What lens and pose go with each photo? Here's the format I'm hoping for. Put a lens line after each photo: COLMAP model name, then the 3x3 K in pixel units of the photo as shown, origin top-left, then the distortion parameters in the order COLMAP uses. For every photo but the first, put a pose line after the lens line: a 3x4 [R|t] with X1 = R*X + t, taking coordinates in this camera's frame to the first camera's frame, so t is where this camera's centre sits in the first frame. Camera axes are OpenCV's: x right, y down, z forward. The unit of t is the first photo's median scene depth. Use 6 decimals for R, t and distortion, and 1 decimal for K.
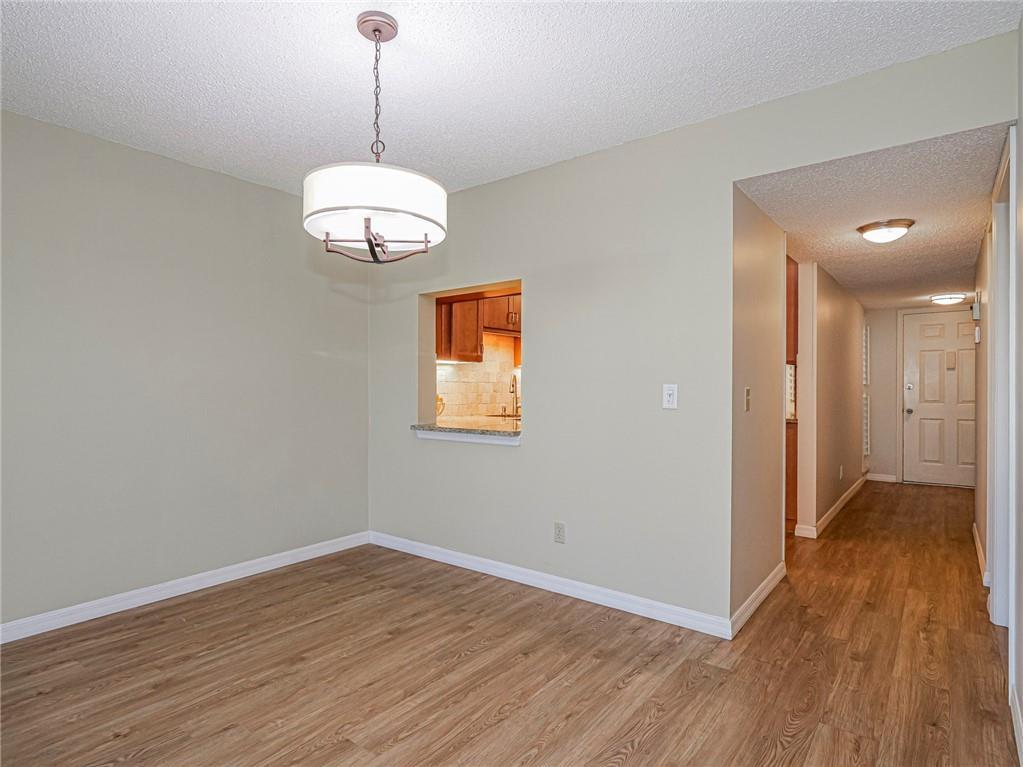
lens RADIAL K [[560.9, 0, 510.4], [0, 560.9, 384.5], [0, 0, 1]] dist [-0.002214, -0.000137]
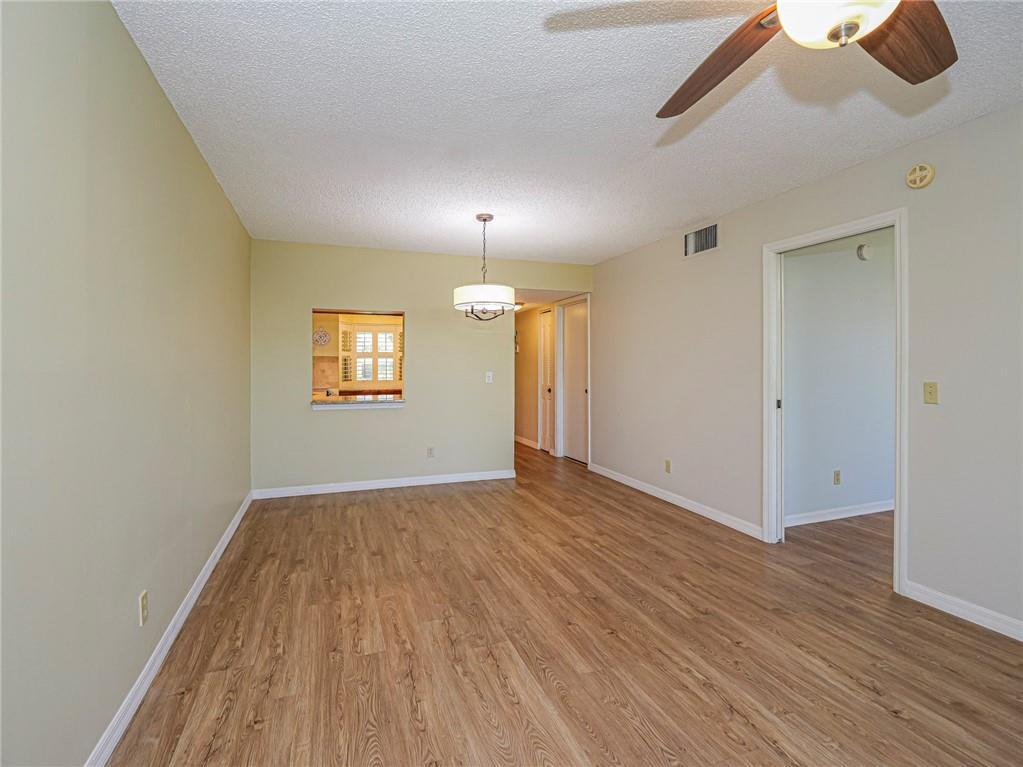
lens RADIAL K [[495.7, 0, 509.2], [0, 495.7, 361.9], [0, 0, 1]] dist [-0.005797, -0.002109]
pose [[0.529647, 0.005974, 0.848197, -1.527274], [-0.003490, 0.999982, -0.004863, -0.032835], [-0.848211, -0.000384, 0.529659, -0.118490]]
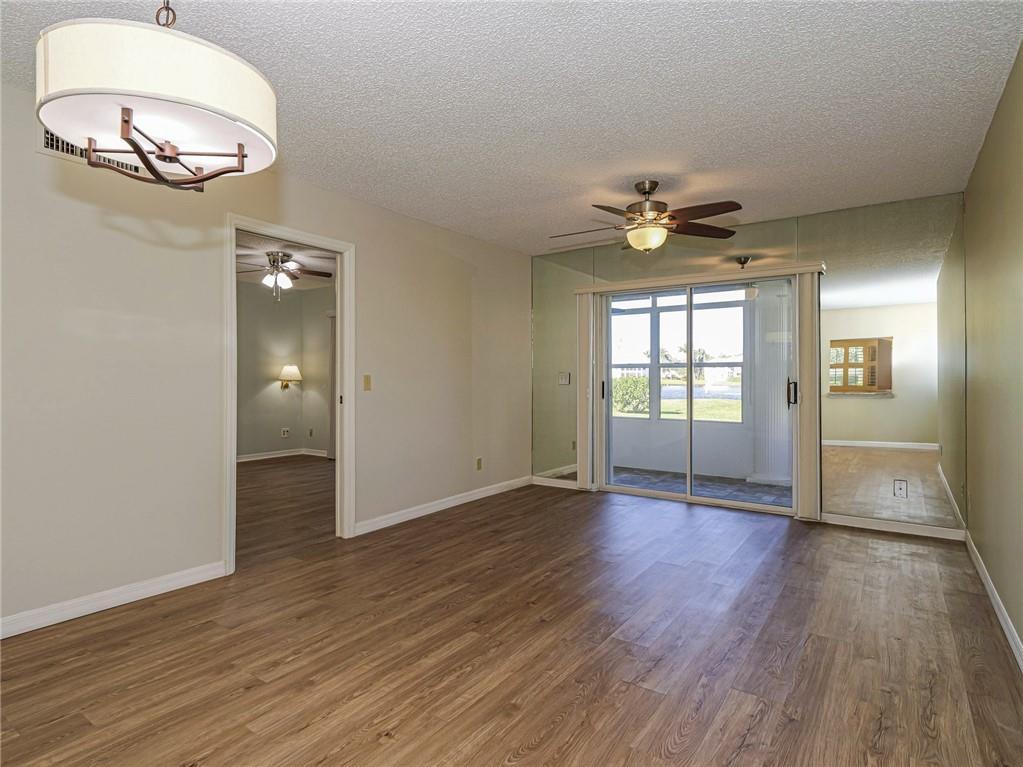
lens RADIAL K [[560.9, 0, 509.3], [0, 560.9, 382.4], [0, 0, 1]] dist [-0.002214, -0.000137]
pose [[-0.998240, -0.000131, -0.059306, -0.463244], [-0.000285, 0.999997, 0.002577, 0.023600], [0.059306, 0.002589, -0.998237, 1.419482]]
